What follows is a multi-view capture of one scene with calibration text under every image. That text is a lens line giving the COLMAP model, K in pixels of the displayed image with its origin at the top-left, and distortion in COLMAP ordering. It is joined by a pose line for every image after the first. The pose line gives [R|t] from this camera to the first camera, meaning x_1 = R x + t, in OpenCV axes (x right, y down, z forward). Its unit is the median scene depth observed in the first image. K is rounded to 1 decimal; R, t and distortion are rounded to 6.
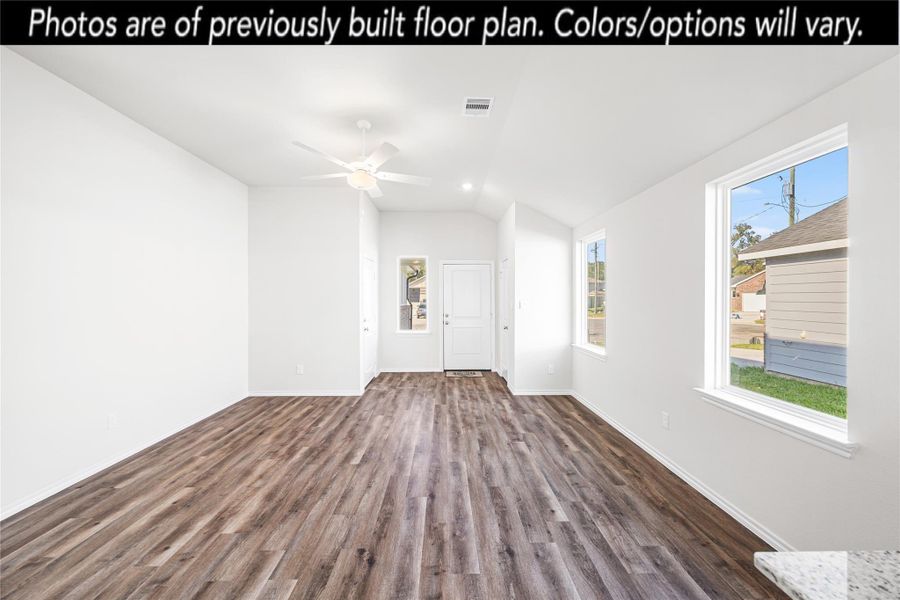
lens RADIAL K [[445.3, 0, 450.0], [0, 445.3, 300.0], [0, 0, 1]] dist [0.000087, 0.000210]
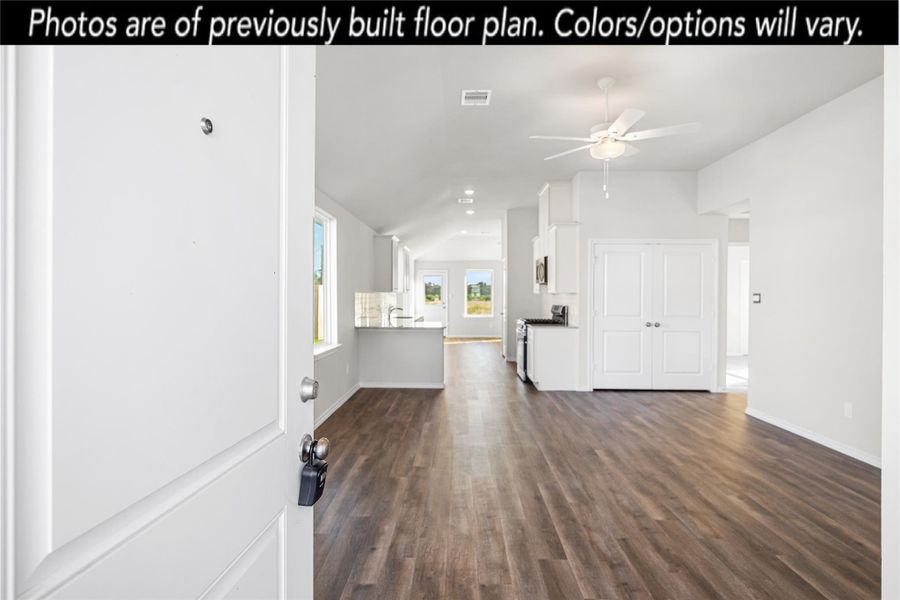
lens RADIAL K [[445.3, 0, 450.0], [0, 445.3, 300.0], [0, 0, 1]] dist [0.000087, 0.000210]
pose [[-0.998769, 0.000708, 0.049589, 0.061321], [0.001380, 0.999908, 0.013521, 0.013012], [-0.049575, 0.013572, -0.998678, 1.793029]]
